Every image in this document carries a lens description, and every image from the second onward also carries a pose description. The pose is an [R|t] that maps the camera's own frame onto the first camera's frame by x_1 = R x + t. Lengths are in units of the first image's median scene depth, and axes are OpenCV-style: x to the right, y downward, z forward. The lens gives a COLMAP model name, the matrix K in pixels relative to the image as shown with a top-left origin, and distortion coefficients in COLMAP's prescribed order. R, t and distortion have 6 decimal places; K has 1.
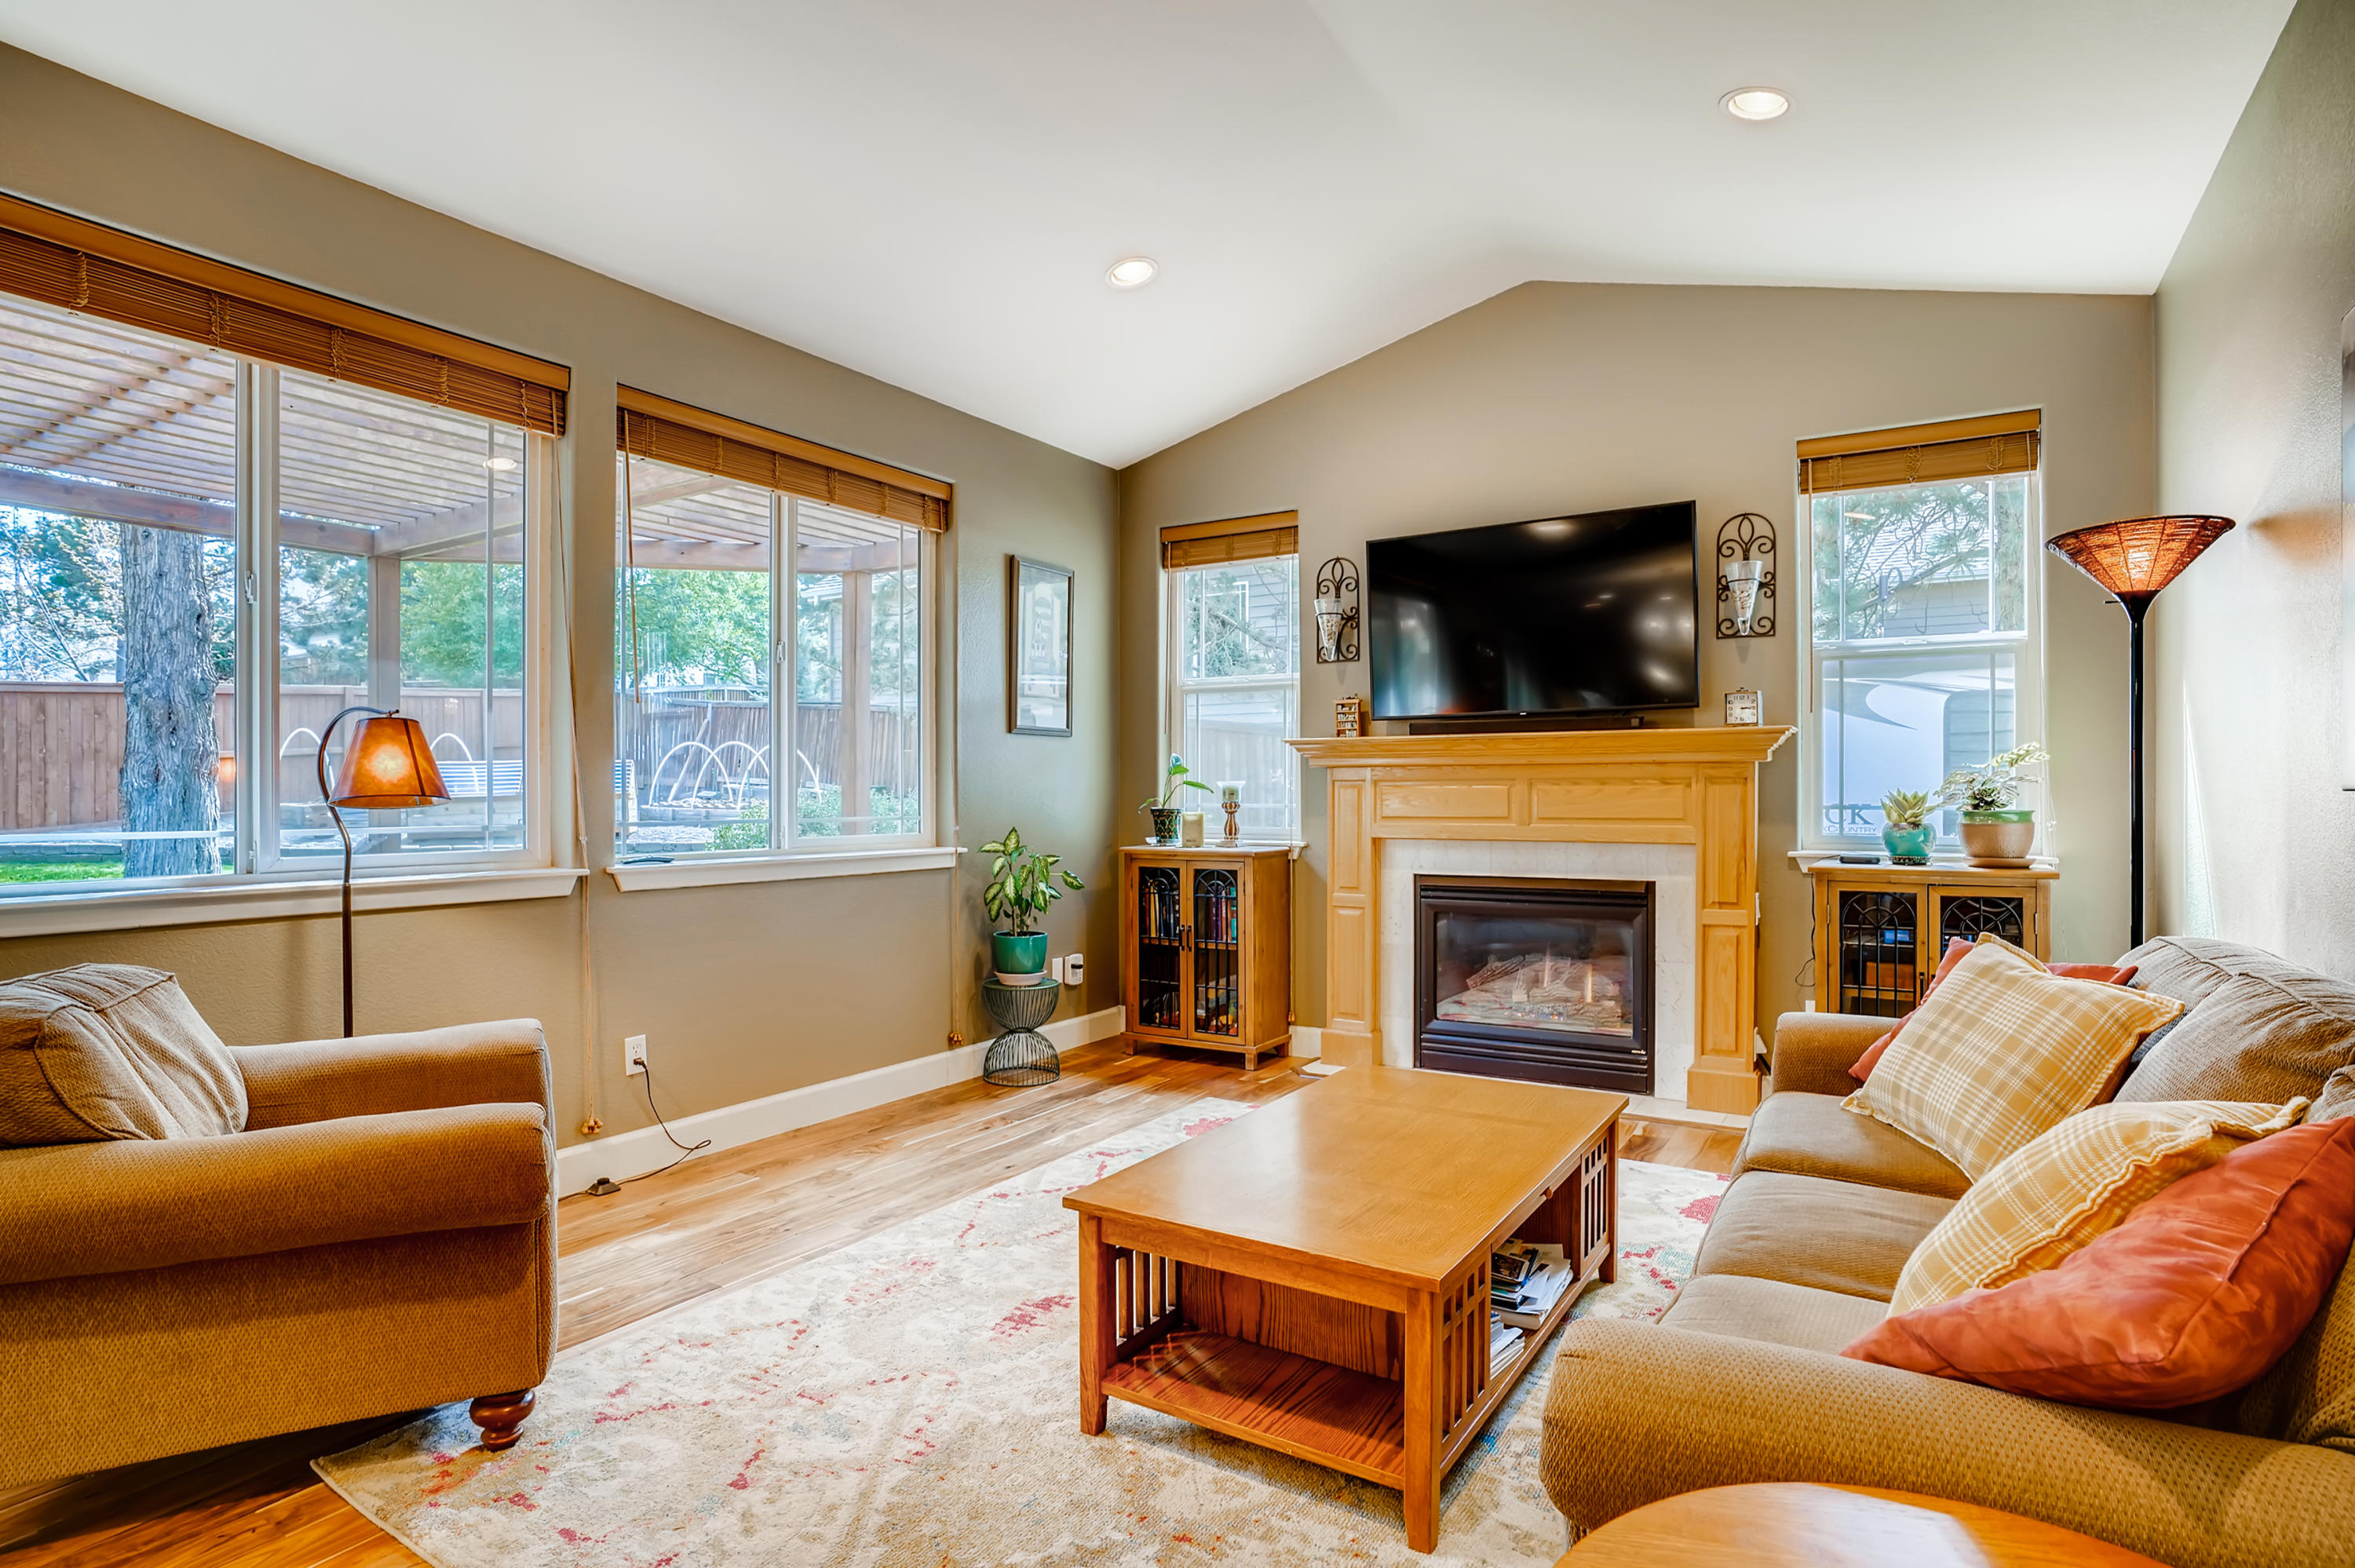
lens RADIAL K [[1214.5, 0, 1179.5], [0, 1214.5, 796.8], [0, 0, 1]] dist [-0.029696, 0.000302]
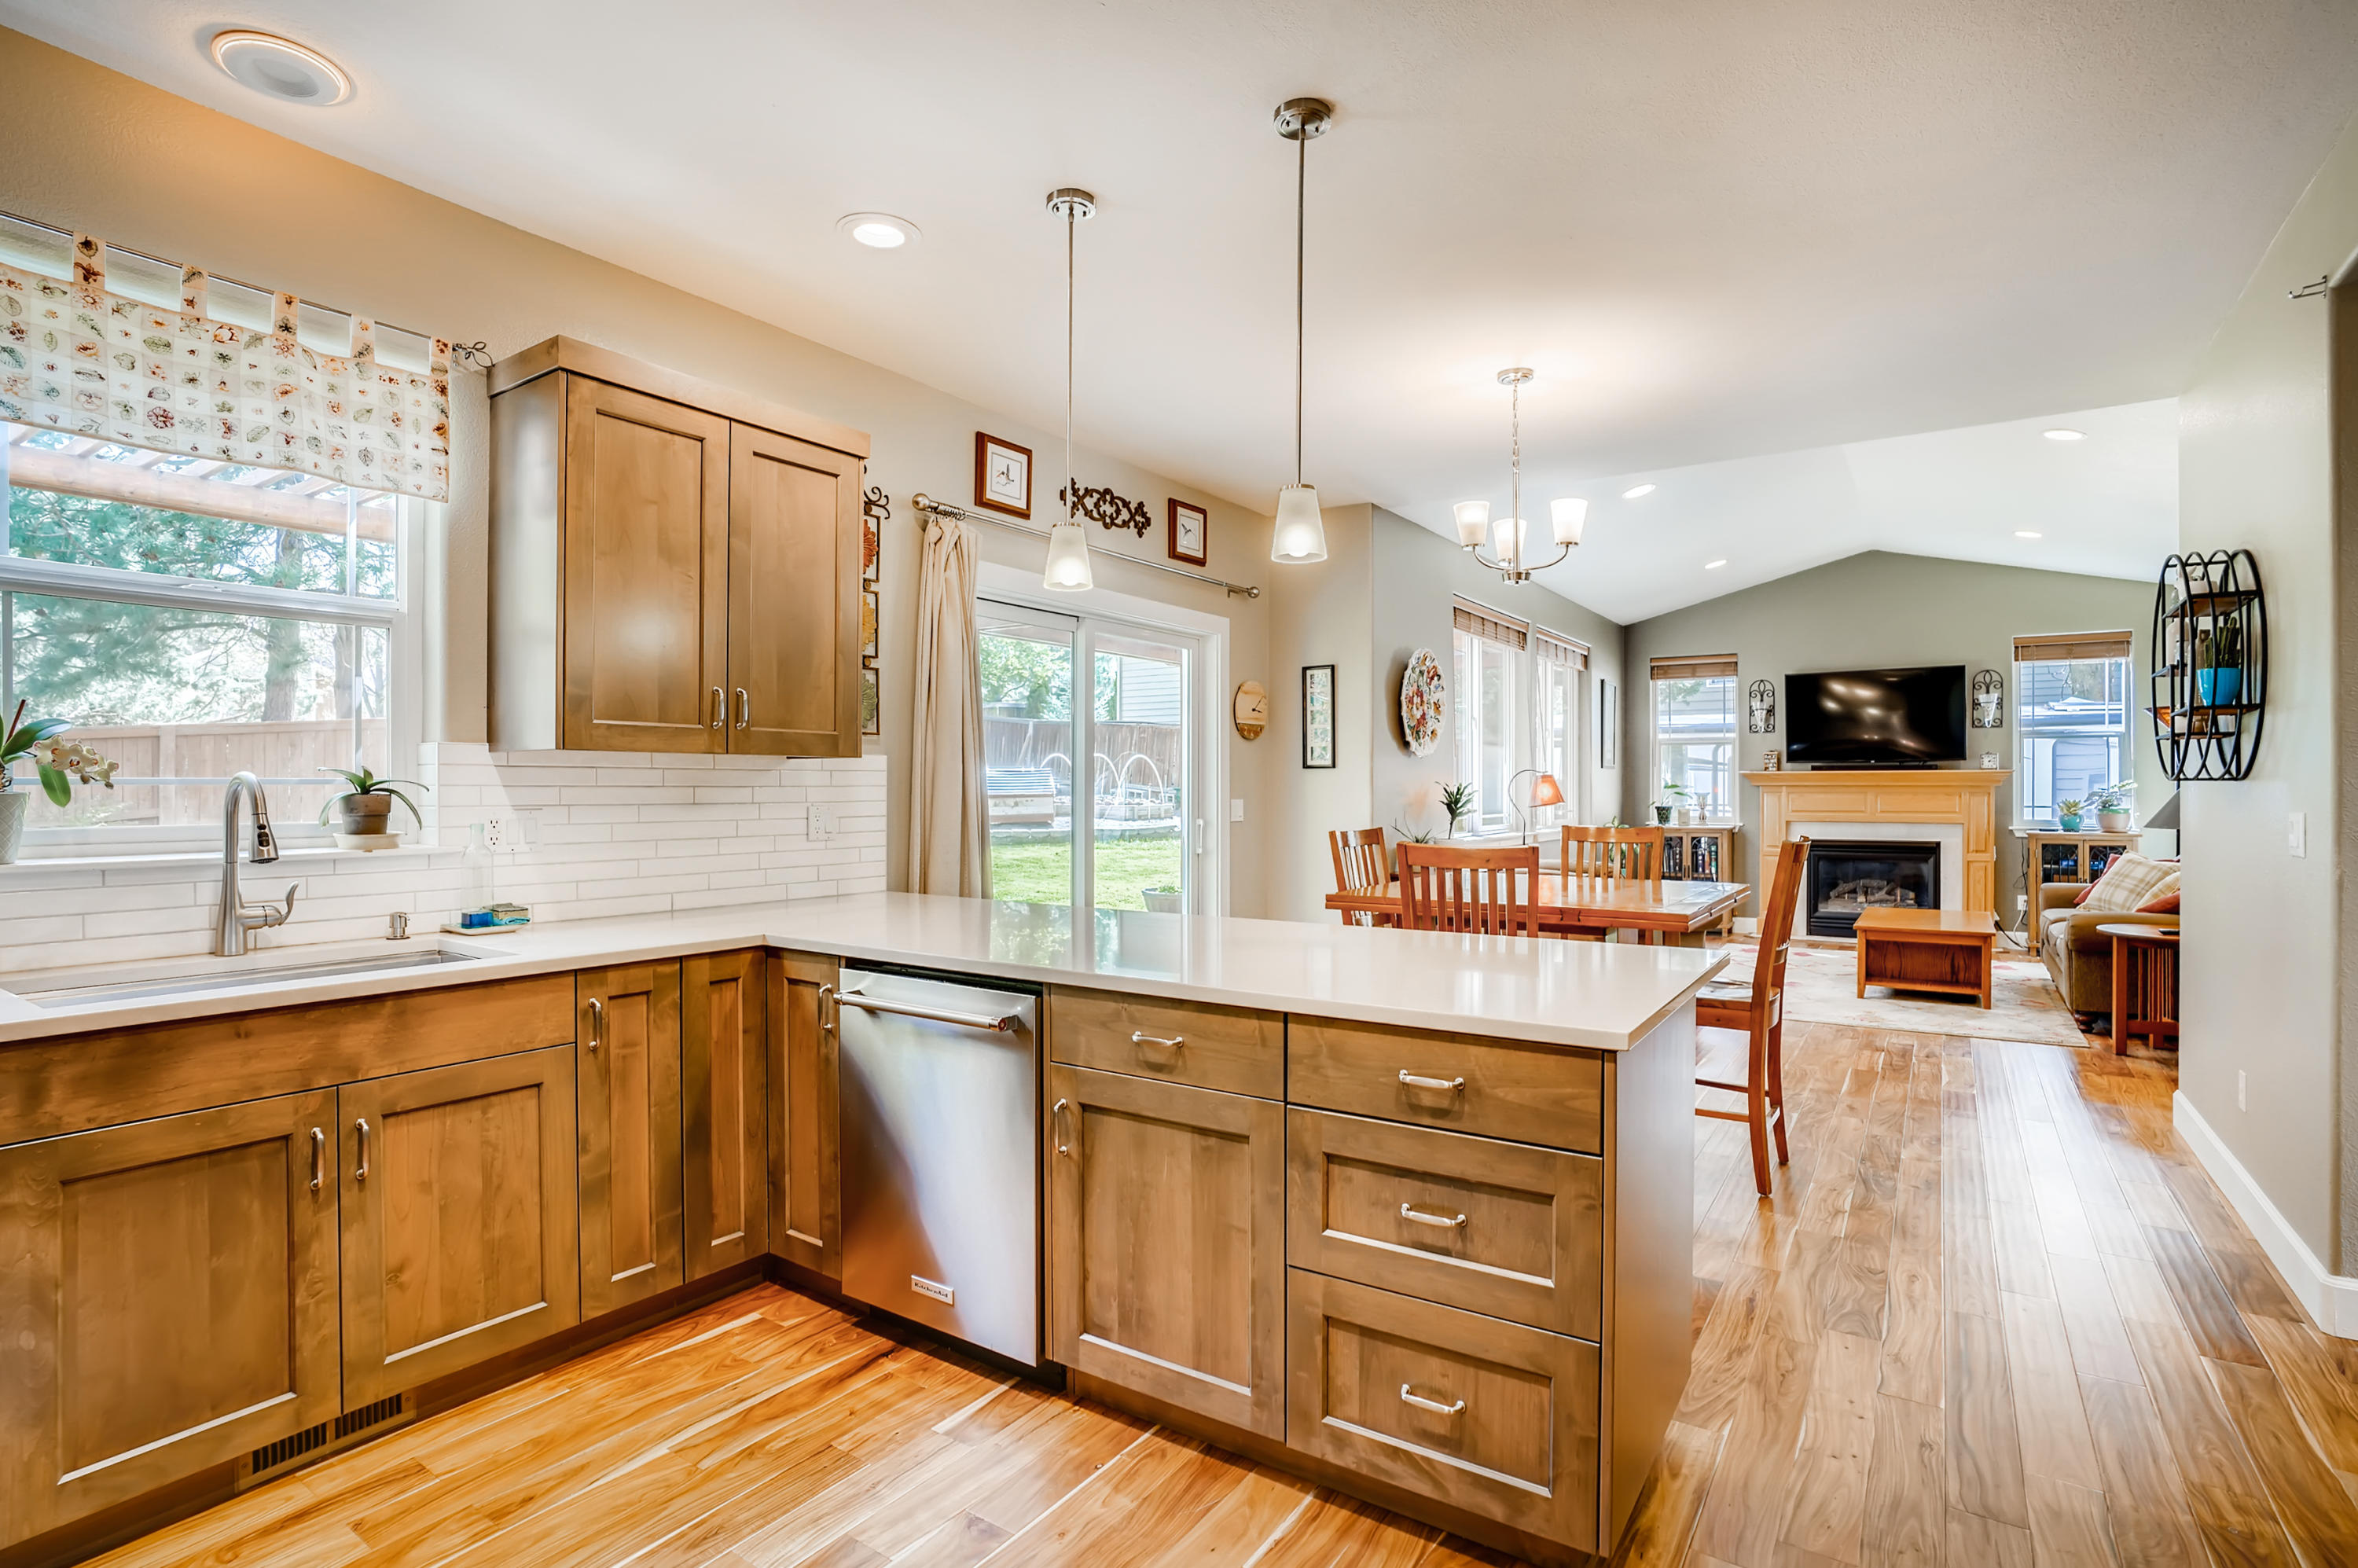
lens RADIAL K [[1146.0, 0, 1177.2], [0, 1146.0, 787.9], [0, 0, 1]] dist [-0.065626, 0.028161]
pose [[0.999015, 0.002945, -0.044267, -0.834990], [-0.003151, 0.999985, -0.004568, -0.010442], [0.044253, 0.004703, 0.999009, -0.990553]]
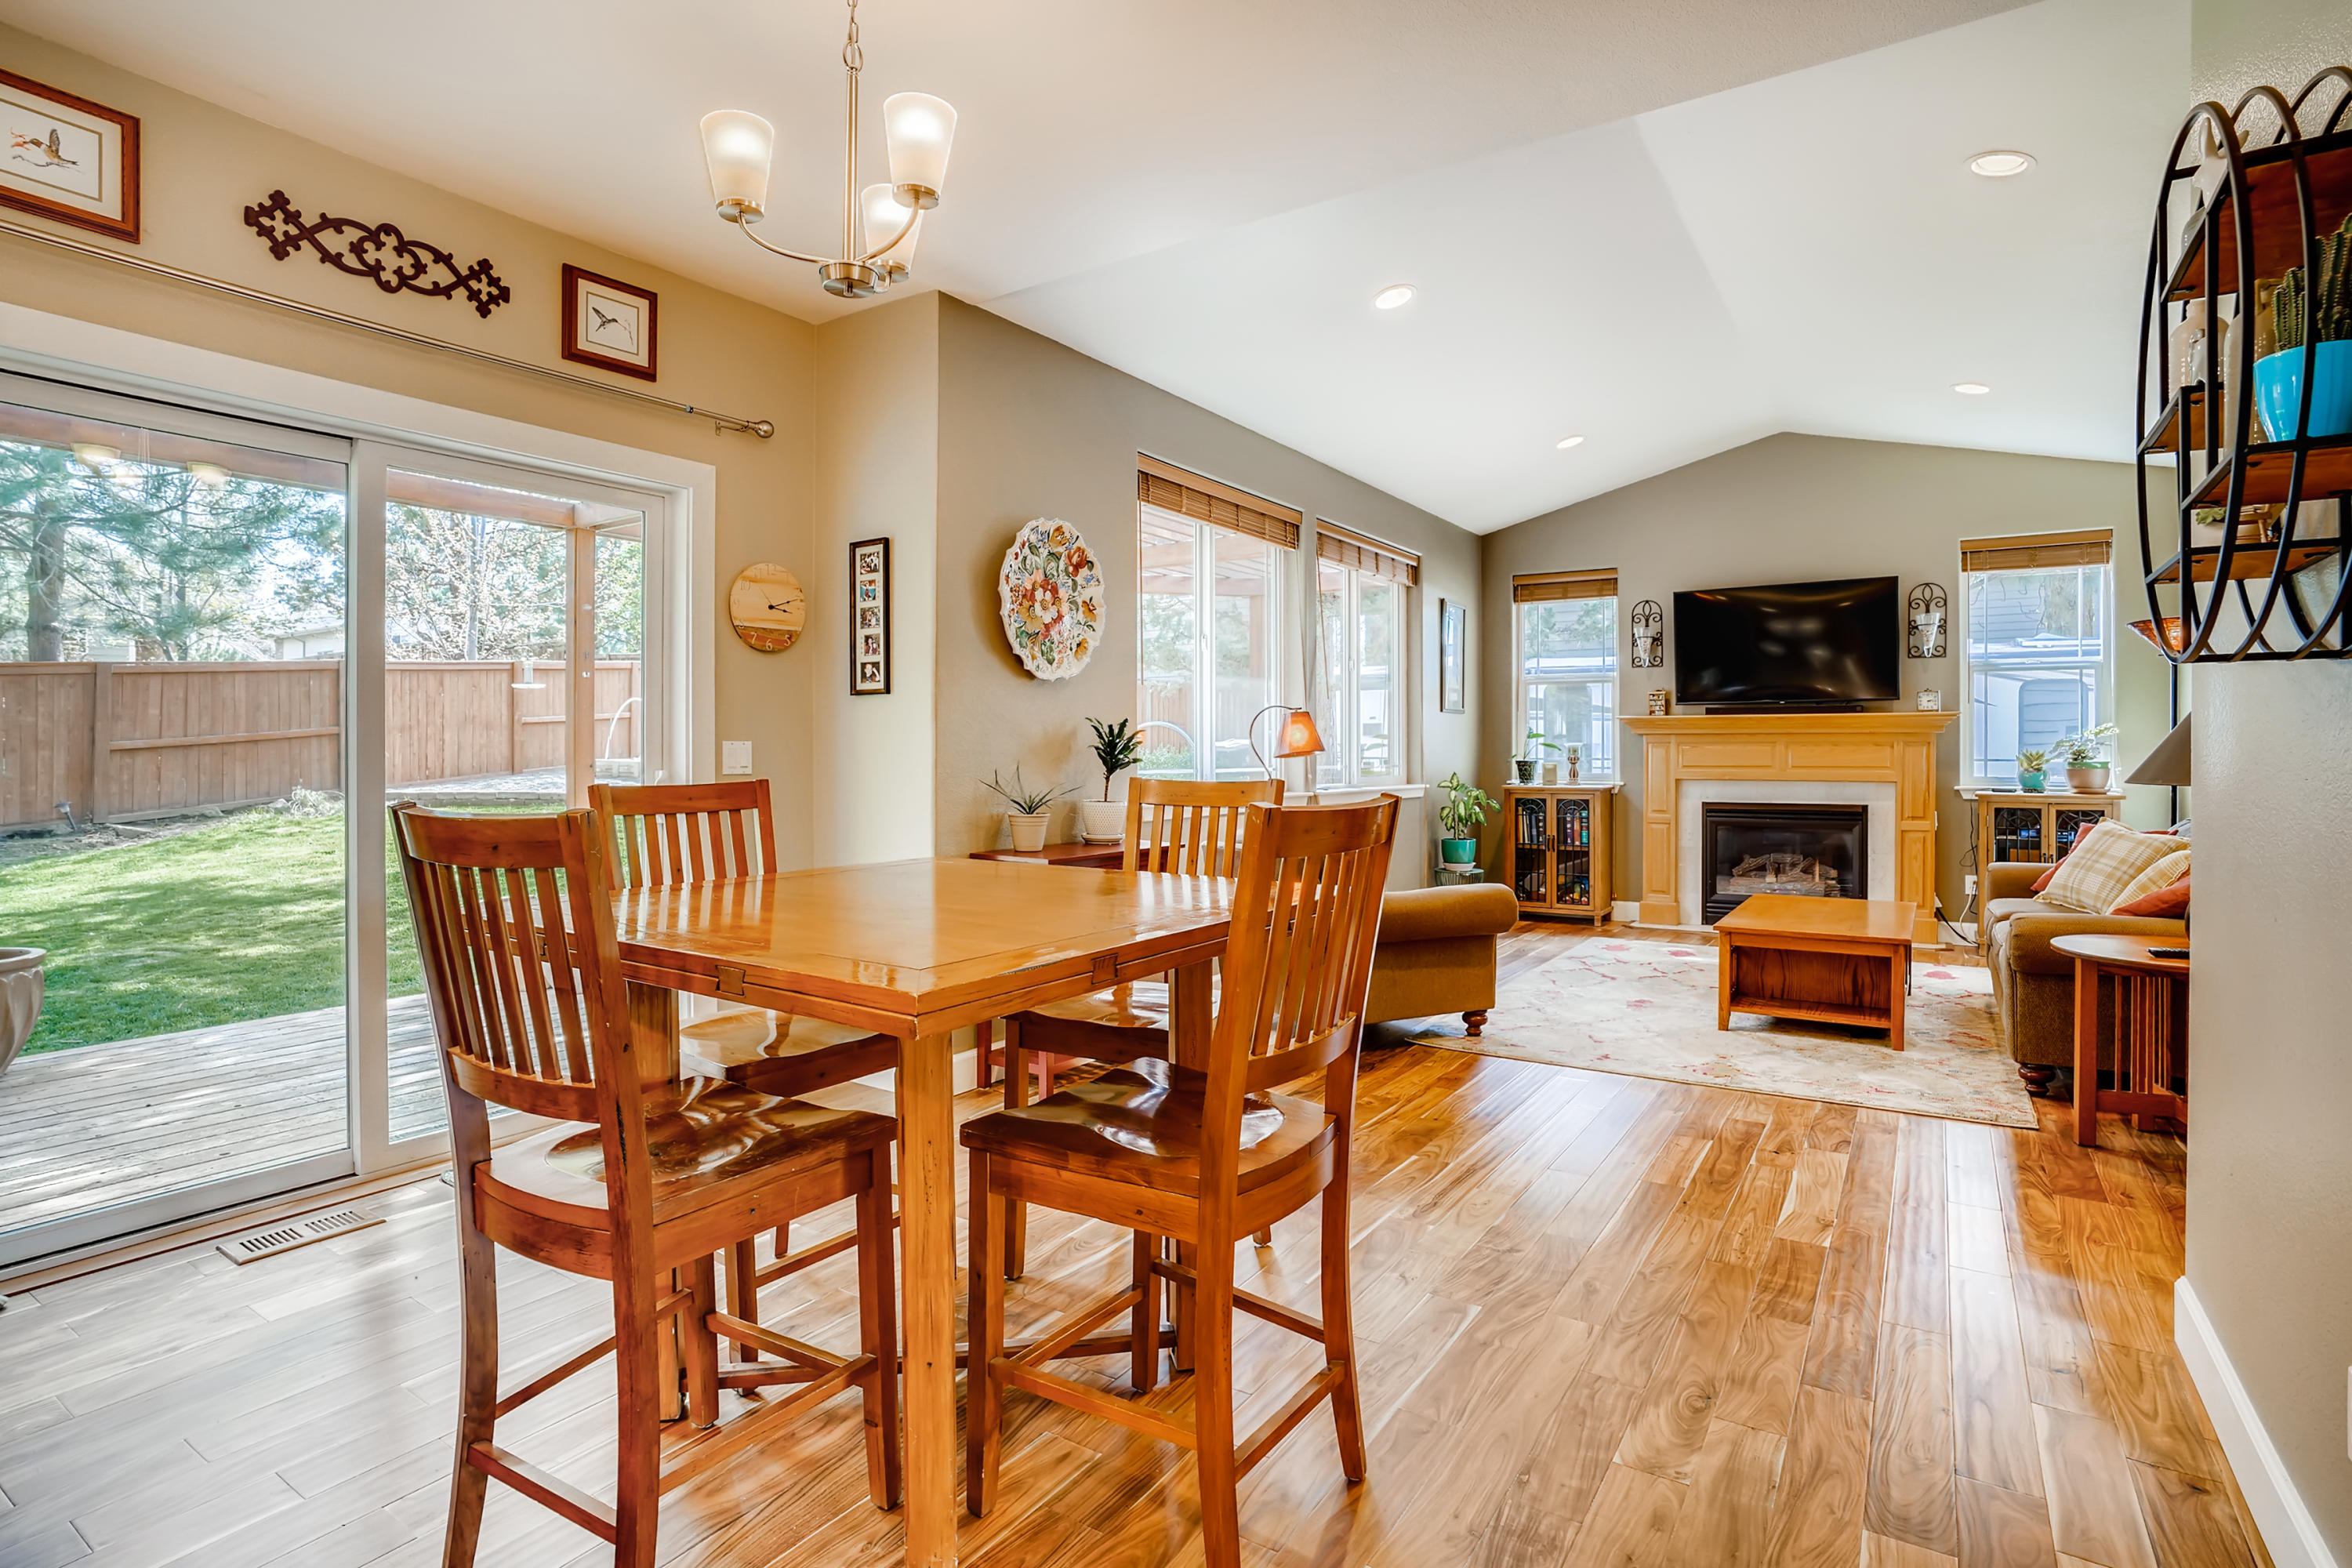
lens RADIAL K [[1160.2, 0, 1173.8], [0, 1160.2, 755.1], [0, 0, 1]] dist [-0.062745, 0.029121]
pose [[0.999488, 0.002448, -0.031901, -0.487384], [-0.002449, 0.999997, 0.000011, 0.004389], [0.031901, 0.000067, 0.999491, -0.560314]]
